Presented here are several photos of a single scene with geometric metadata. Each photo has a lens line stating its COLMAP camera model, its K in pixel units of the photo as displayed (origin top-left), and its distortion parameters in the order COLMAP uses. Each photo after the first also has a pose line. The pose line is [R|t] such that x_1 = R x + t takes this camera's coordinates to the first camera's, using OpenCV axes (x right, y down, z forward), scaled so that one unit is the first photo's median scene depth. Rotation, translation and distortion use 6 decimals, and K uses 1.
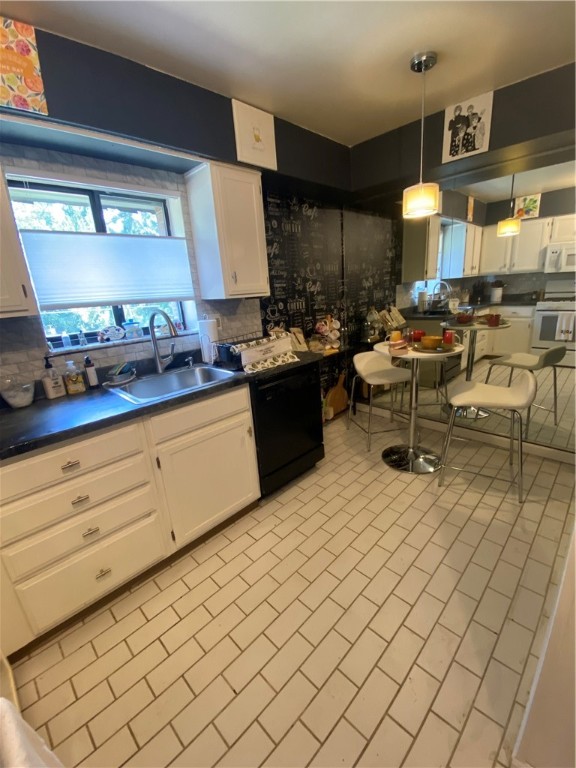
lens RADIAL K [[316.6, 0, 287.7], [0, 316.6, 380.4], [0, 0, 1]] dist [-0.033614, -0.000808]
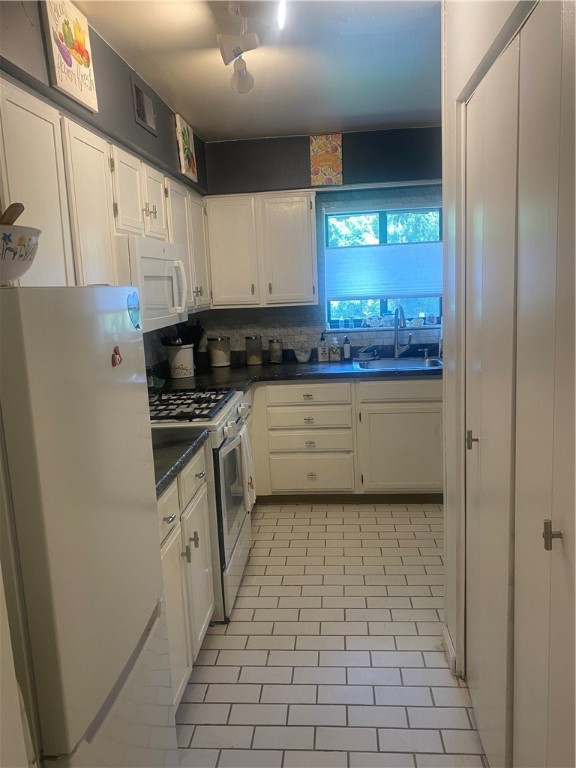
lens RADIAL K [[586.8, 0, 288.6], [0, 586.8, 382.7], [0, 0, 1]] dist [-0.000420, -0.000152]
pose [[0.630695, 0.171959, -0.756739, 1.201266], [-0.206772, 0.977126, 0.049707, 0.047482], [0.747976, 0.125123, 0.651825, -0.859140]]
